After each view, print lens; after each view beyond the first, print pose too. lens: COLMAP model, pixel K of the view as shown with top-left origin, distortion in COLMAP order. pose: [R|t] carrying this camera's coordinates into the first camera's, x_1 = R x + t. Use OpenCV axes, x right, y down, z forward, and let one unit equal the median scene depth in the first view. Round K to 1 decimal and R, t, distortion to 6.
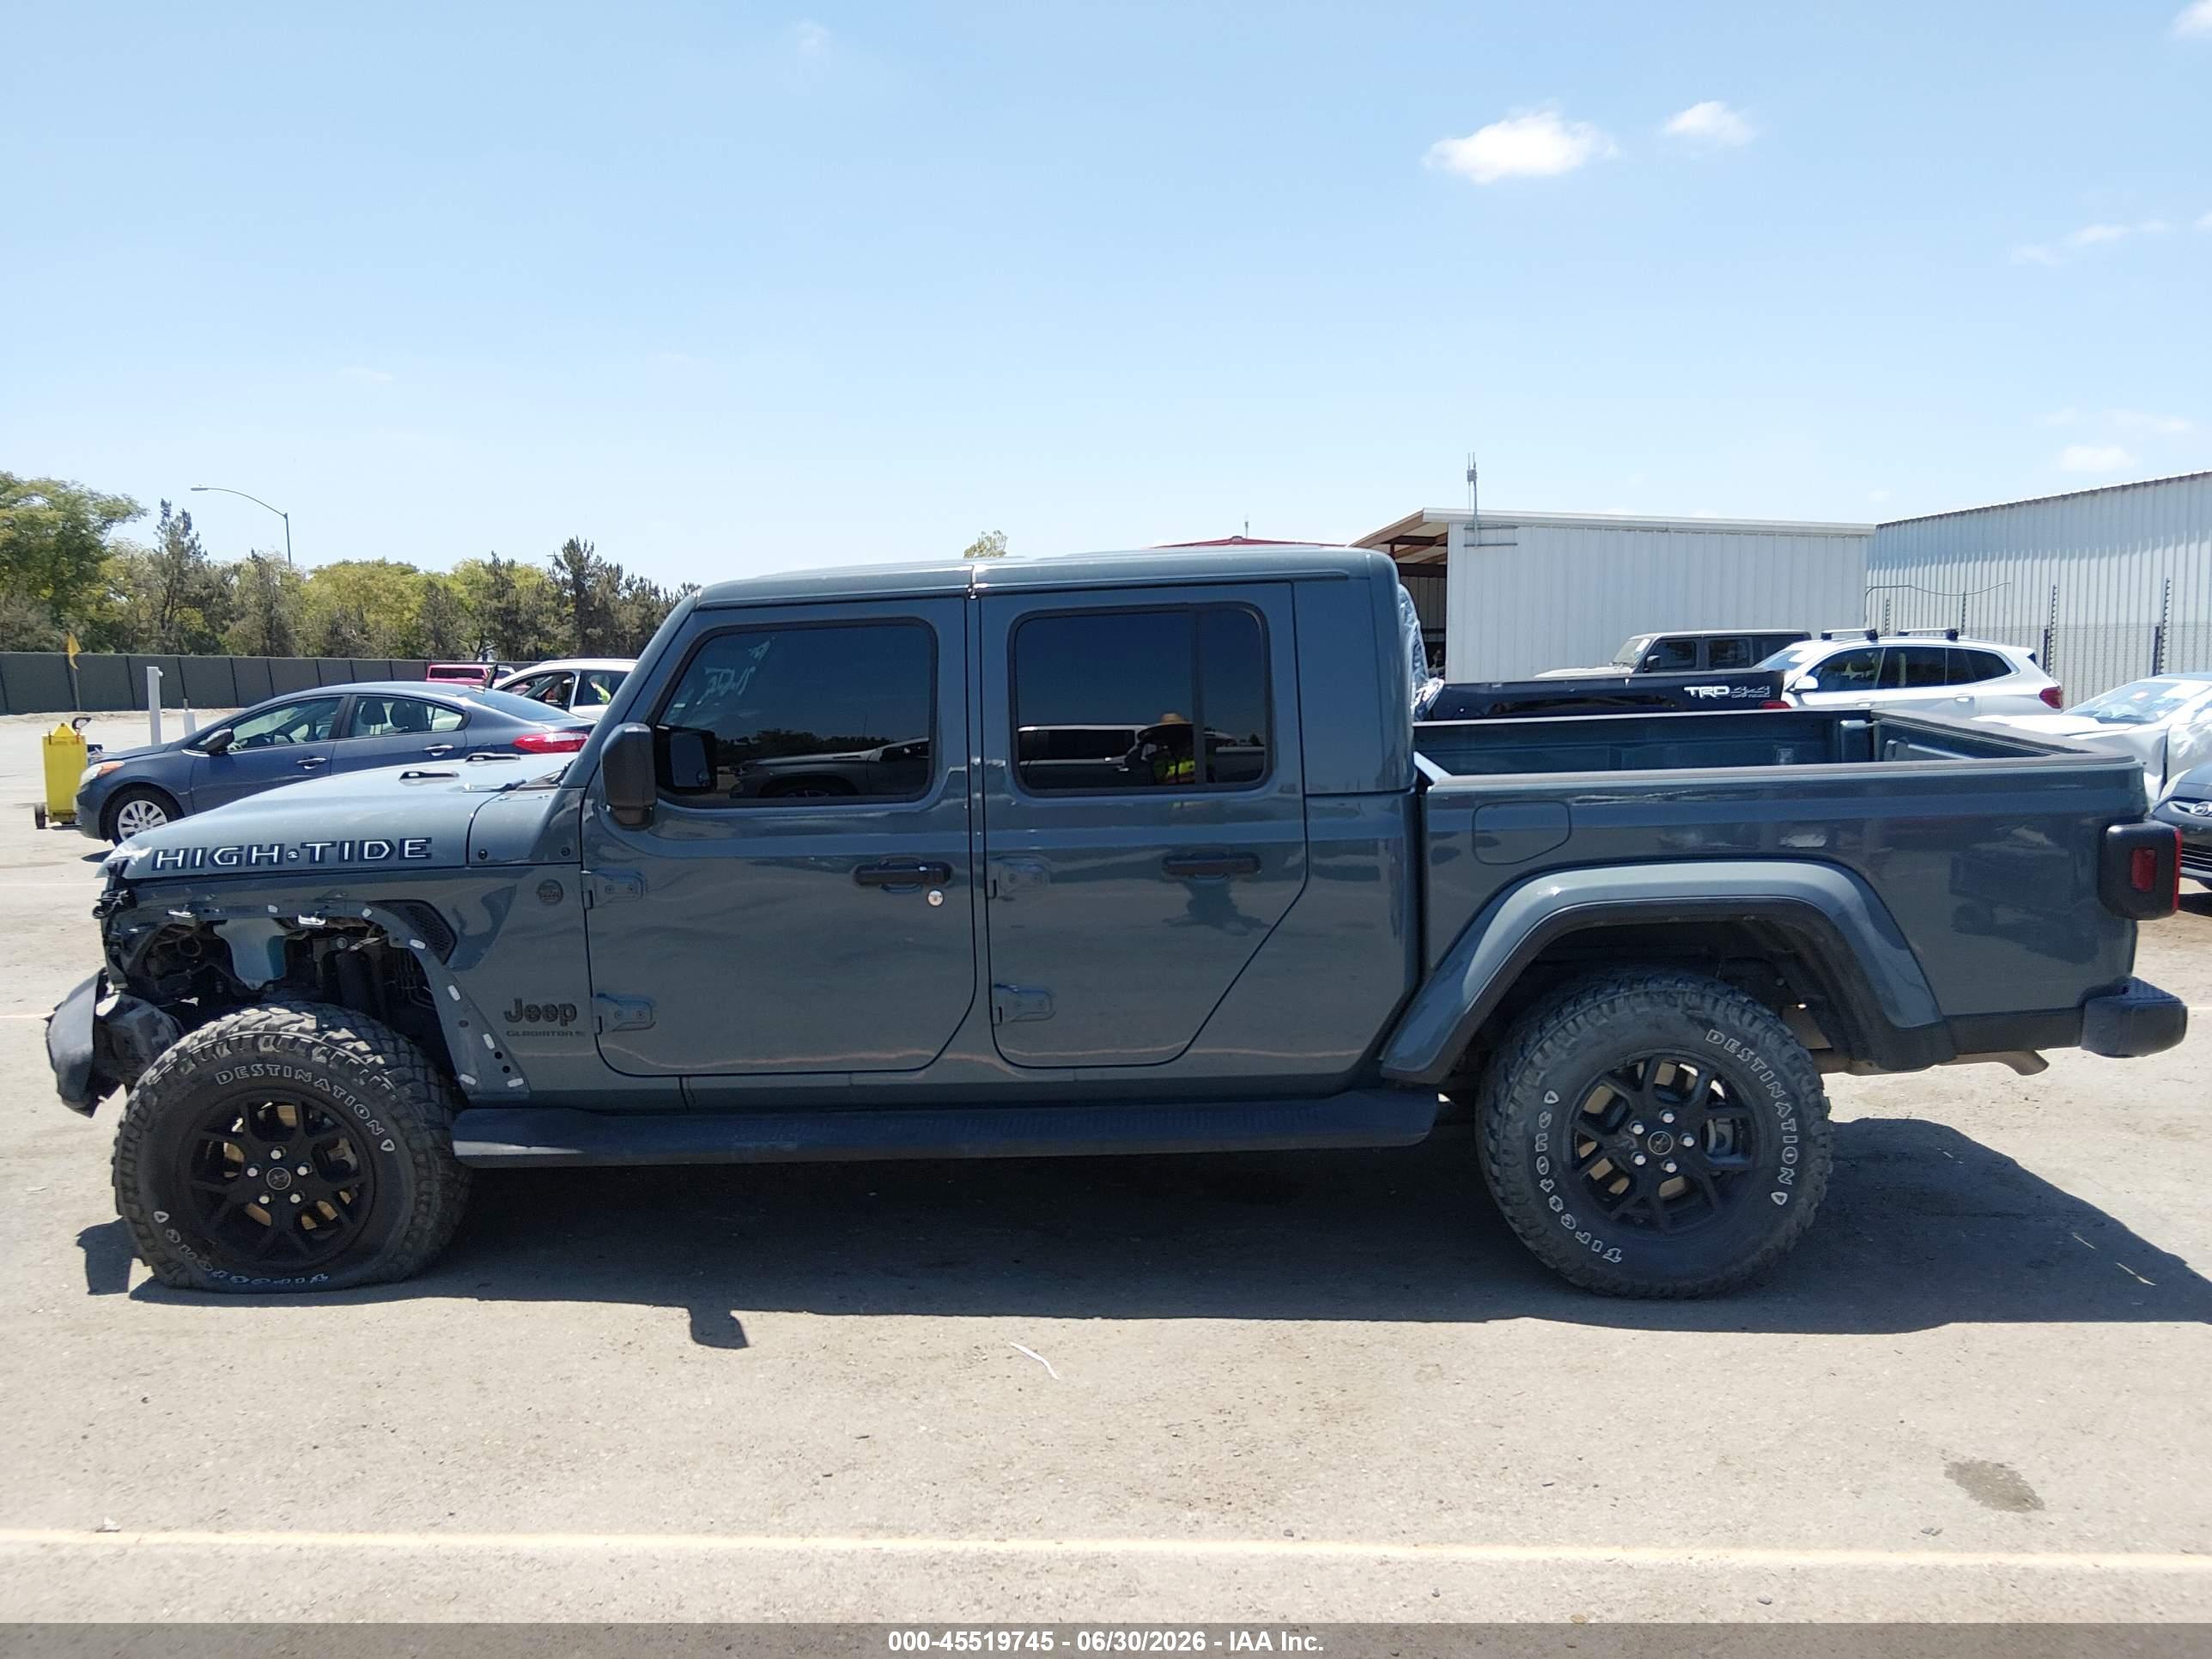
lens RADIAL K [[1687.1, 0, 1106.0], [0, 1687.1, 829.5], [0, 0, 1]] dist [0.074942, -0.135021]
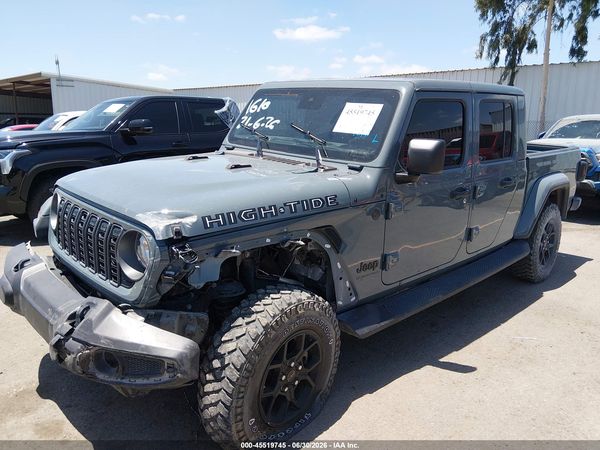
lens RADIAL K [[457.6, 0, 300.0], [0, 457.6, 225.0], [0, 0, 1]] dist [0.074942, -0.135021]
pose [[0.685724, -0.130763, 0.716019, -0.891975], [0.051110, 0.989952, 0.131842, -0.037158], [-0.726065, -0.053811, 0.685517, 0.688236]]
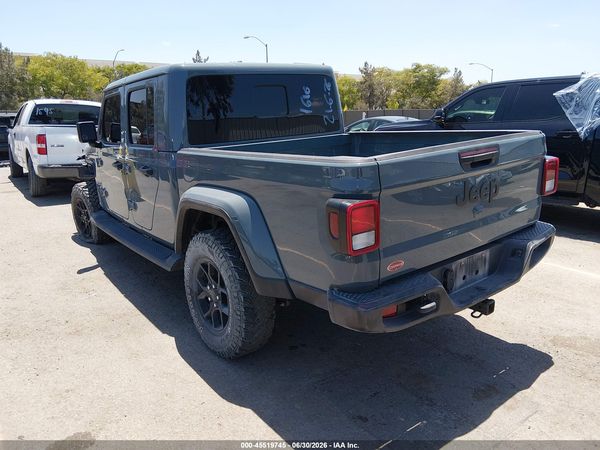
lens RADIAL K [[457.6, 0, 300.0], [0, 457.6, 225.0], [0, 0, 1]] dist [0.074942, -0.135021]
pose [[0.633157, 0.184193, -0.751788, 0.944863], [-0.075239, 0.981319, 0.177063, -0.056588], [0.770358, -0.055544, 0.635188, 0.682618]]
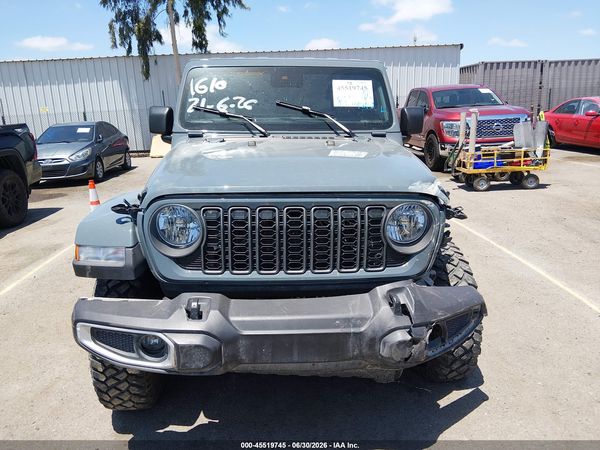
lens RADIAL K [[450.2, 0, 301.4], [0, 450.2, 224.4], [0, 0, 1]] dist [0.086921, -0.130152]
pose [[-0.093610, -0.227952, 0.969162, -1.118237], [0.148873, 0.959287, 0.240009, -0.086113], [-0.984416, 0.166749, -0.055863, 1.292357]]
